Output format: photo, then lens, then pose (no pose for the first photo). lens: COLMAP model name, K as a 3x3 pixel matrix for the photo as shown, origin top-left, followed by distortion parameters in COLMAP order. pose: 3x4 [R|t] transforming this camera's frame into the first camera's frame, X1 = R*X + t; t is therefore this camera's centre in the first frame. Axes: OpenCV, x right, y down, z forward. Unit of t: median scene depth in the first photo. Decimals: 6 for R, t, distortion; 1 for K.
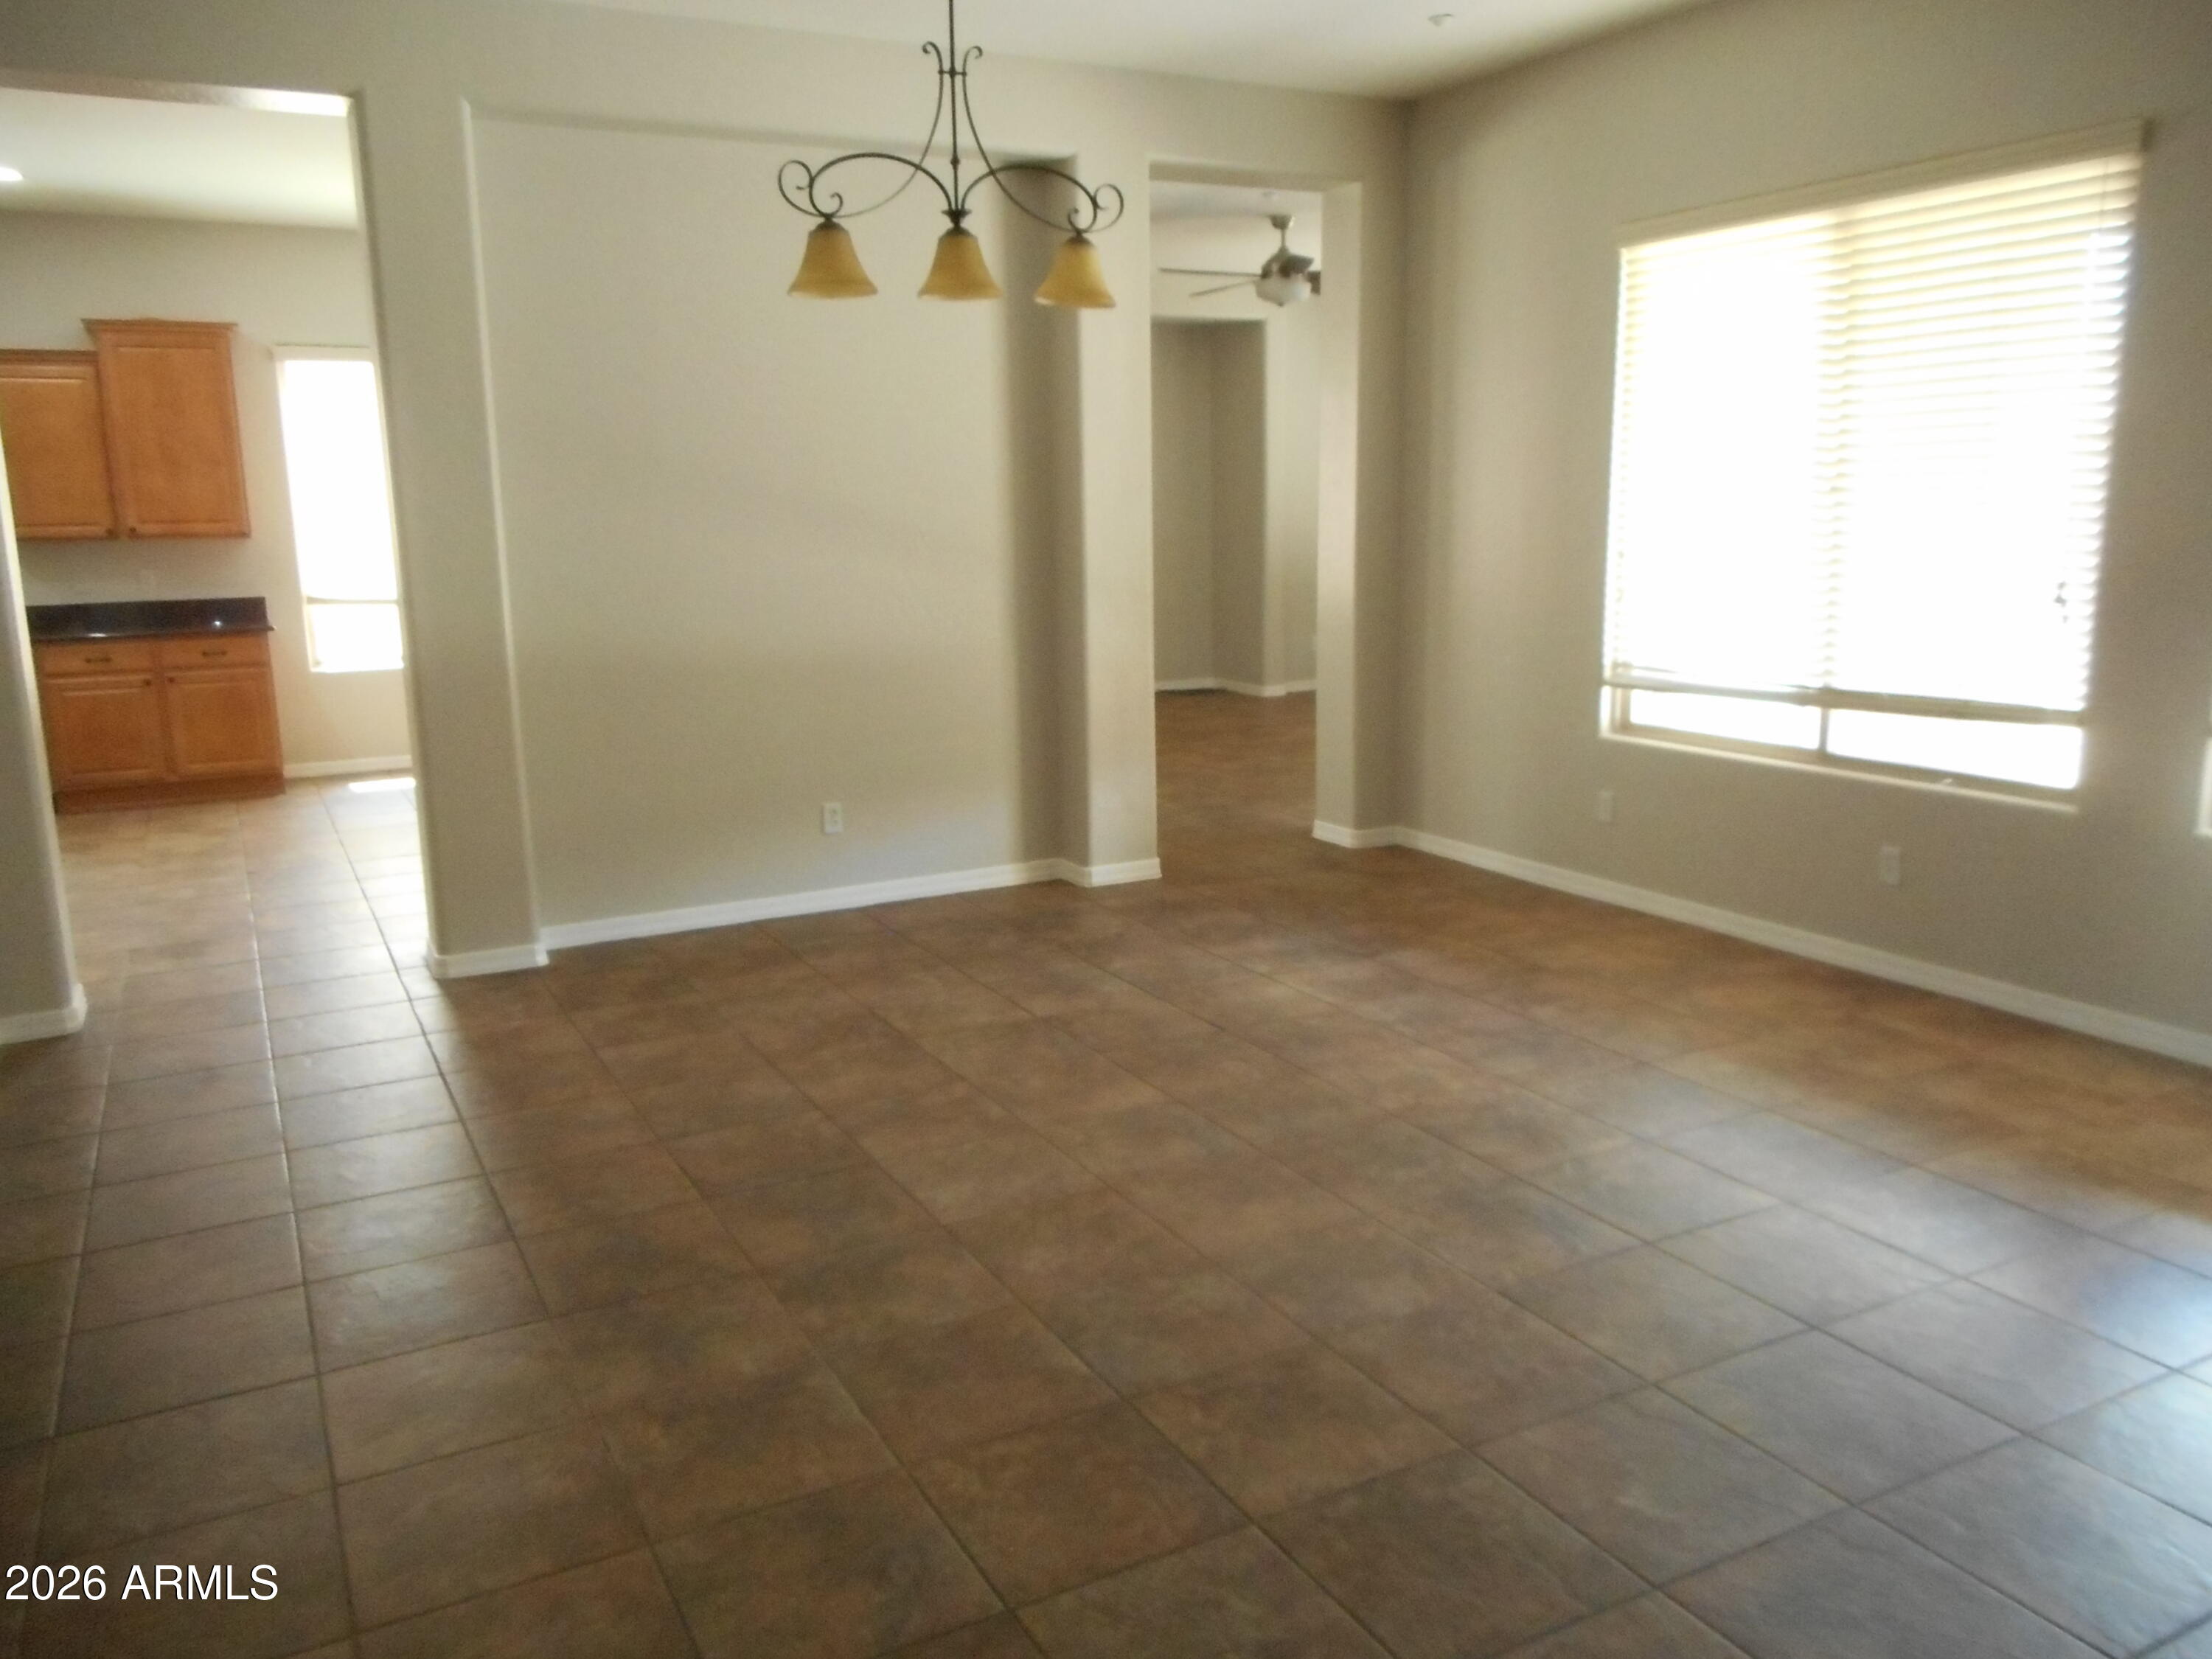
lens RADIAL K [[1624.7, 0, 1107.2], [0, 1624.7, 792.8], [0, 0, 1]] dist [0.007531, 0.002134]
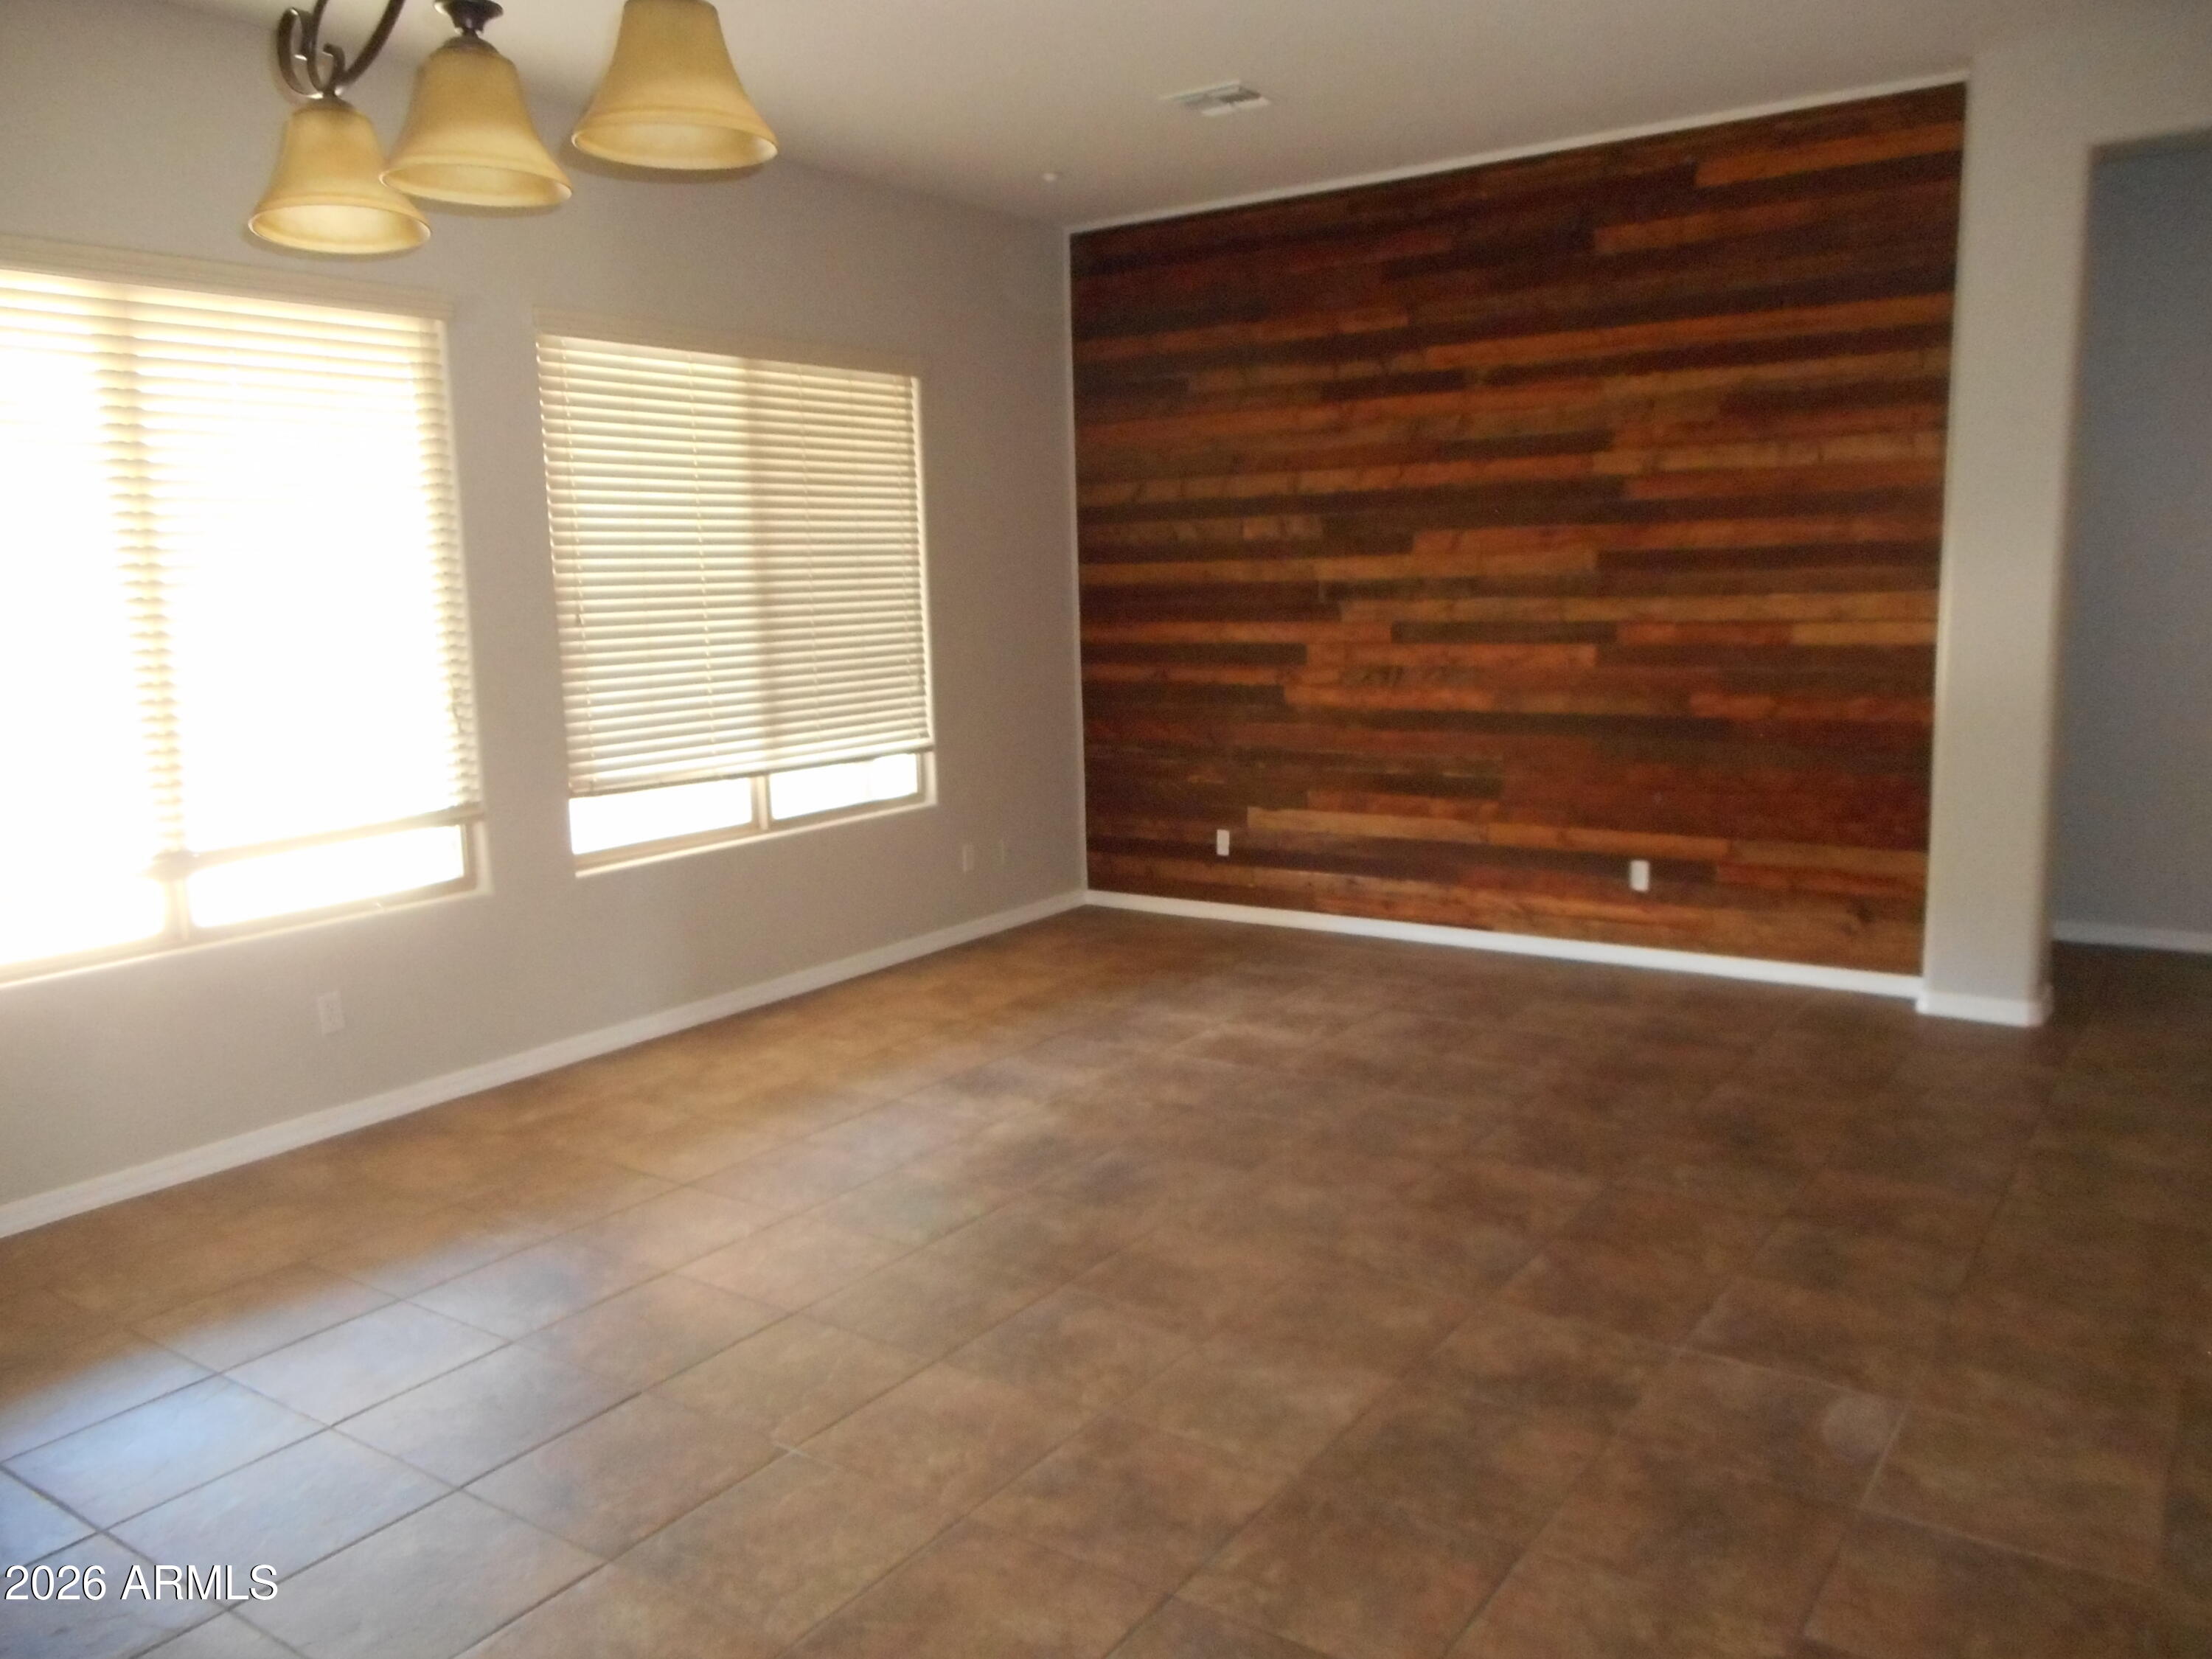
lens RADIAL K [[1691.2, 0, 1066.7], [0, 1691.2, 838.1], [0, 0, 1]] dist [0.006165, 0.002386]
pose [[-0.425594, -0.105175, 0.898781, -0.738650], [0.202315, 0.957022, 0.207791, -0.221338], [-0.882008, 0.270272, -0.386025, 1.286077]]
